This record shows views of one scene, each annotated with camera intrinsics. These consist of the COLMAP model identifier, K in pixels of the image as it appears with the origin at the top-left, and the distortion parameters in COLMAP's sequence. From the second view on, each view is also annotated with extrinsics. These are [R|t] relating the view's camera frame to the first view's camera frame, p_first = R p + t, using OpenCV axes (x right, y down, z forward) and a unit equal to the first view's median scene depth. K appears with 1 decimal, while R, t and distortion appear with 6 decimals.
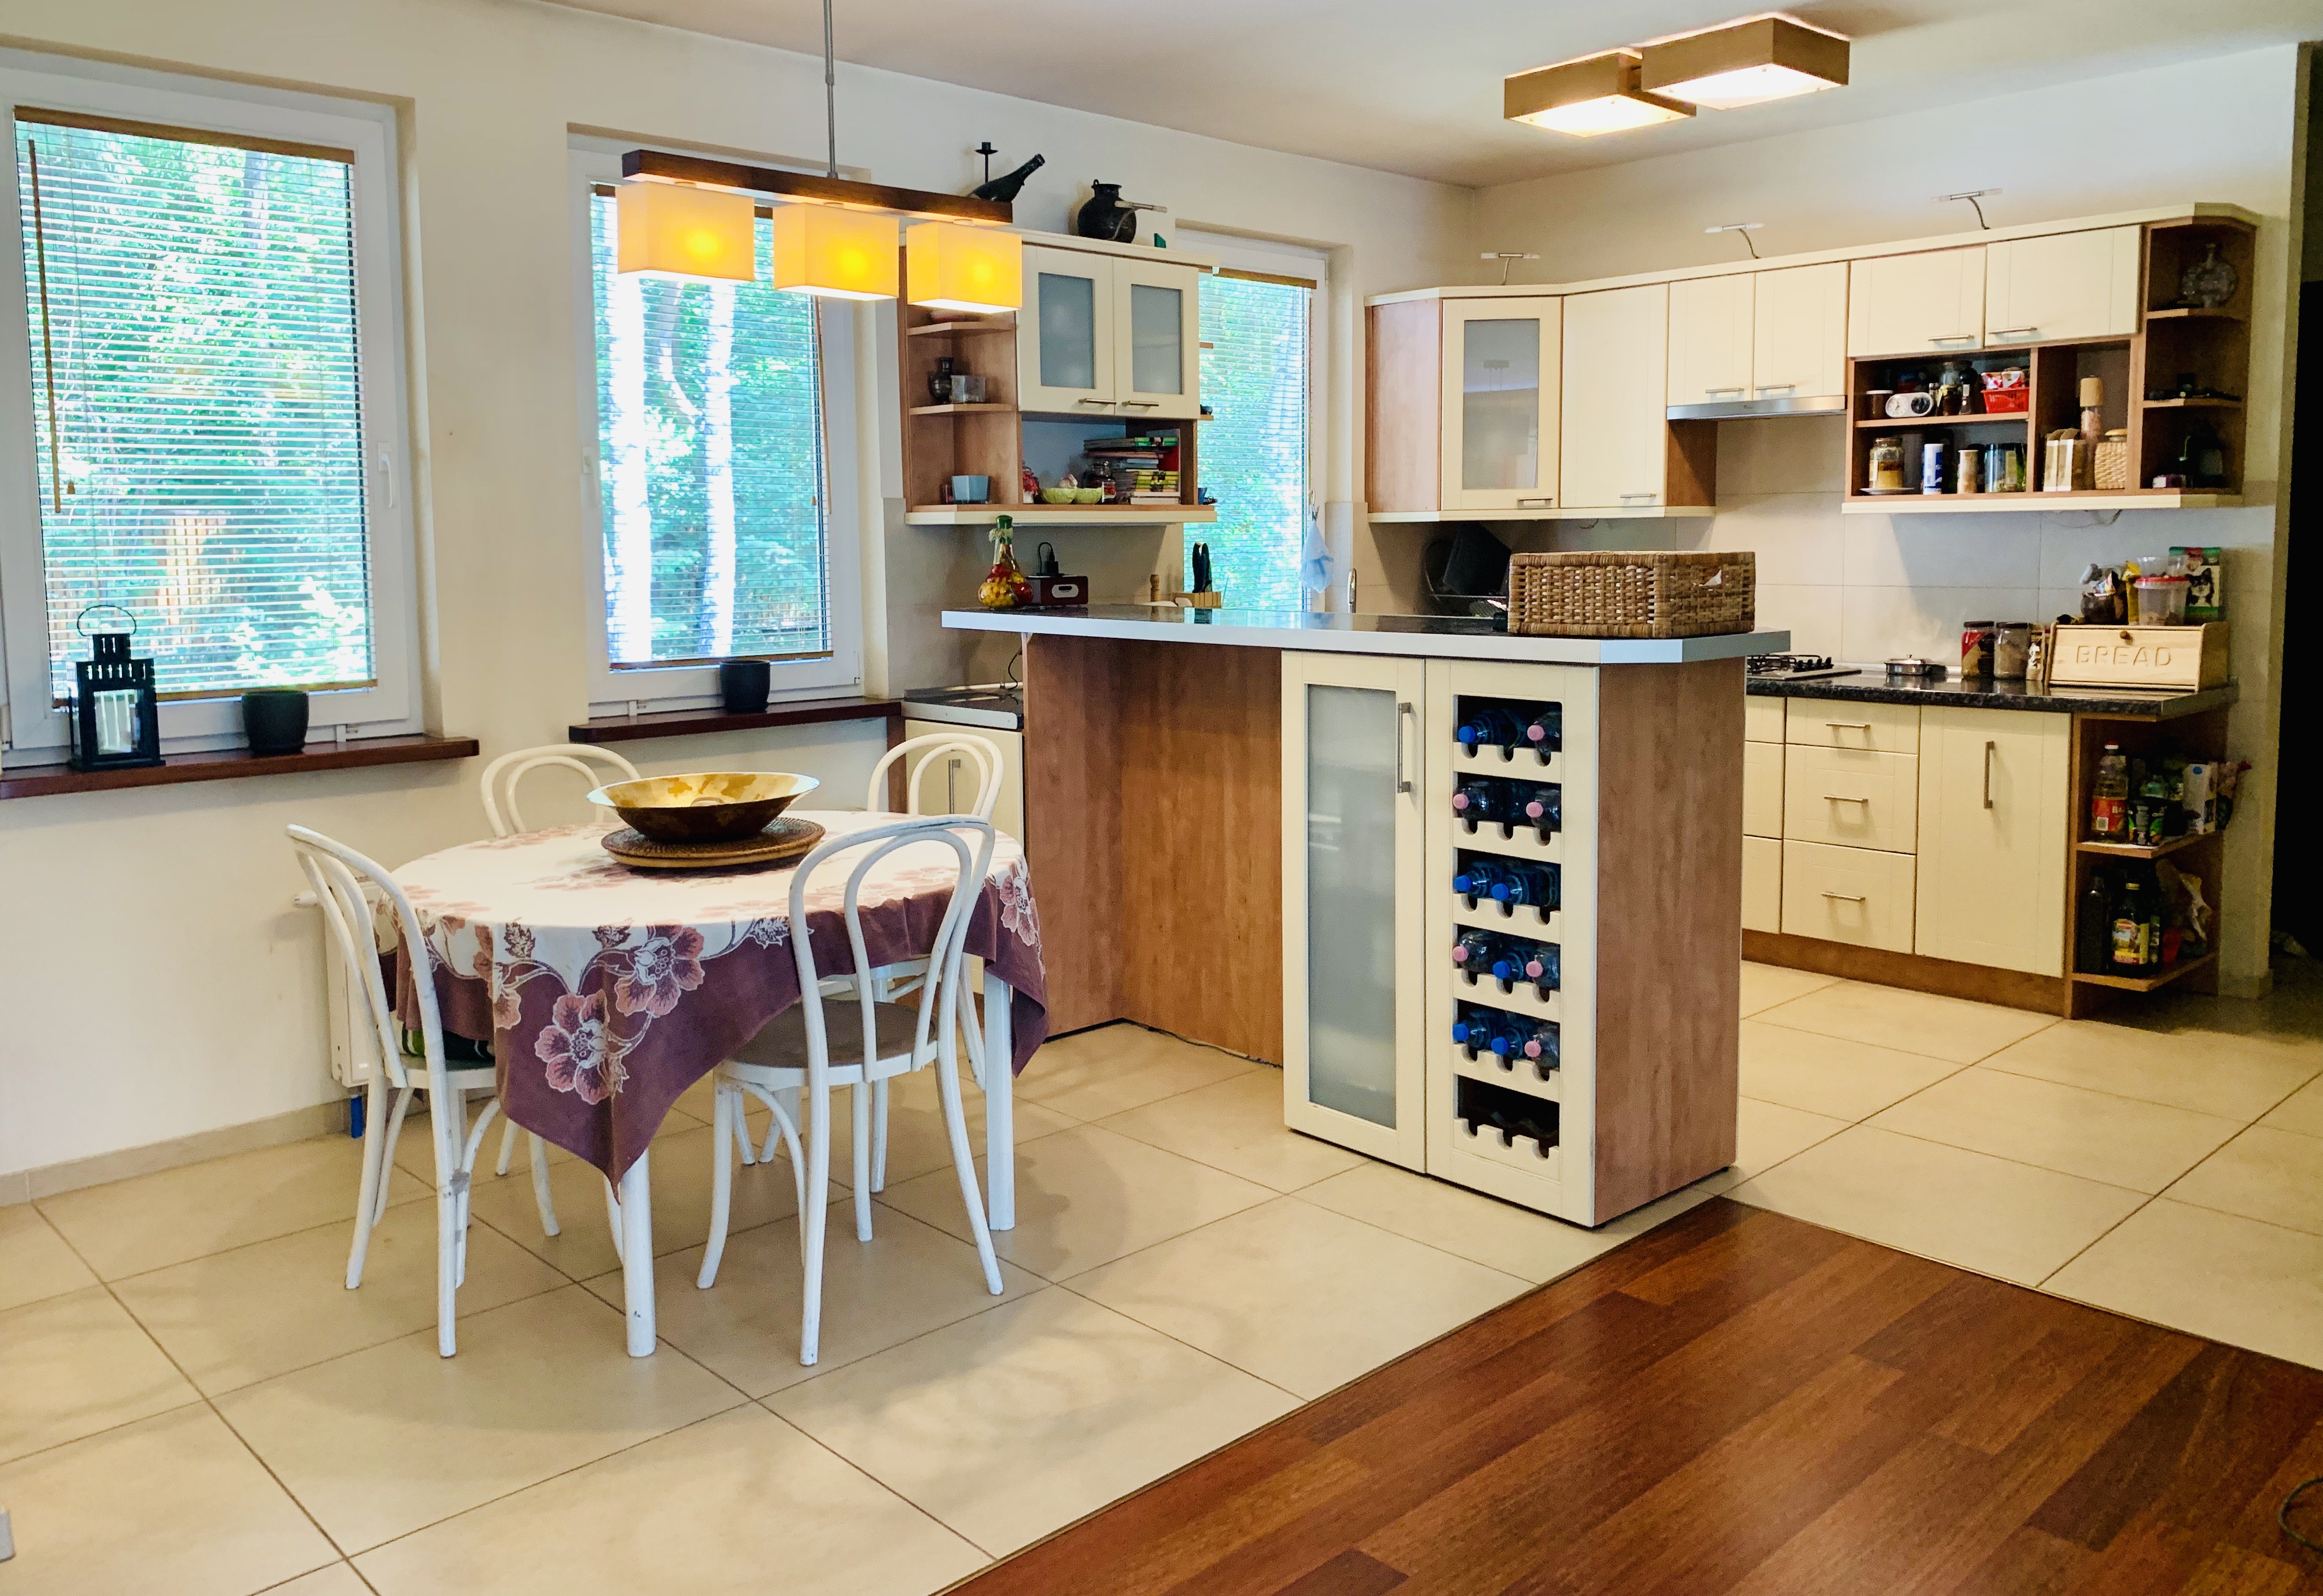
lens RADIAL K [[1846.2, 0, 1122.5], [0, 1846.2, 744.8], [0, 0, 1]] dist [0.028067, -0.058612]
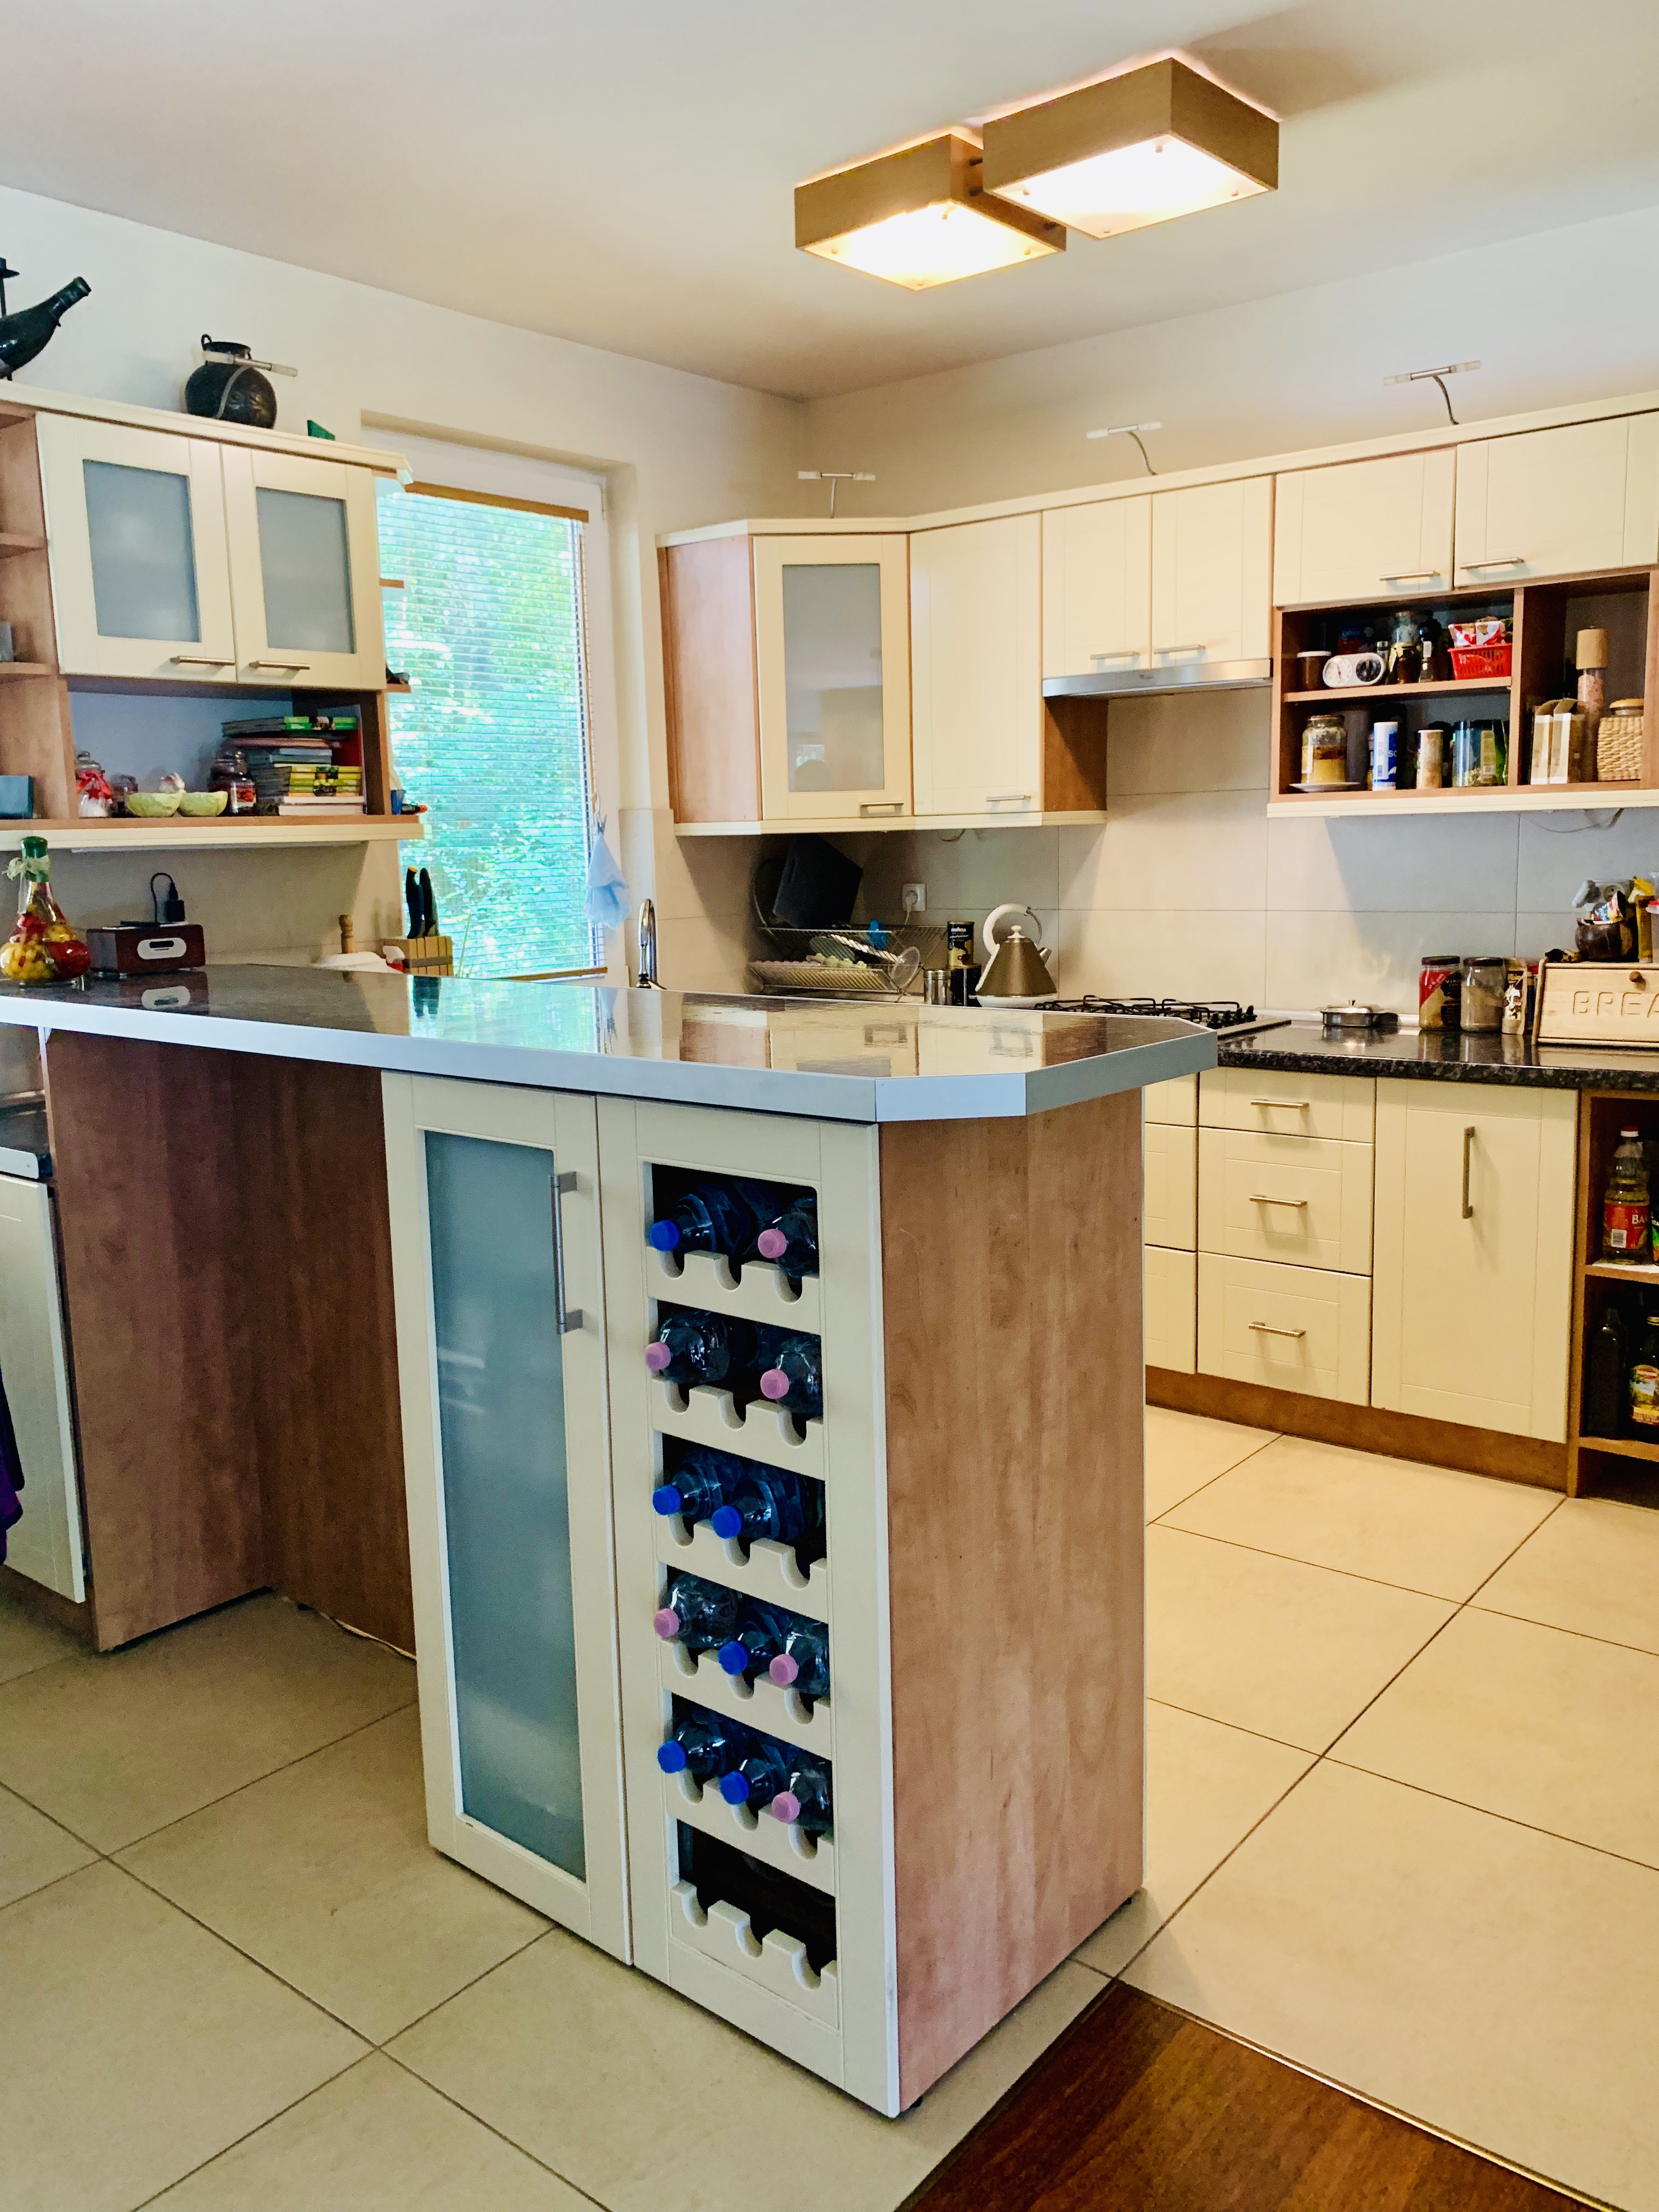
lens RADIAL K [[1699.7, 0, 828.9], [0, 1699.7, 1122.0], [0, 0, 1]] dist [0.065651, -0.086772]
pose [[0.990303, -0.036031, 0.134173, 0.122889], [0.028694, 0.998006, 0.056222, -0.049346], [-0.135931, -0.051827, 0.989362, 0.355273]]
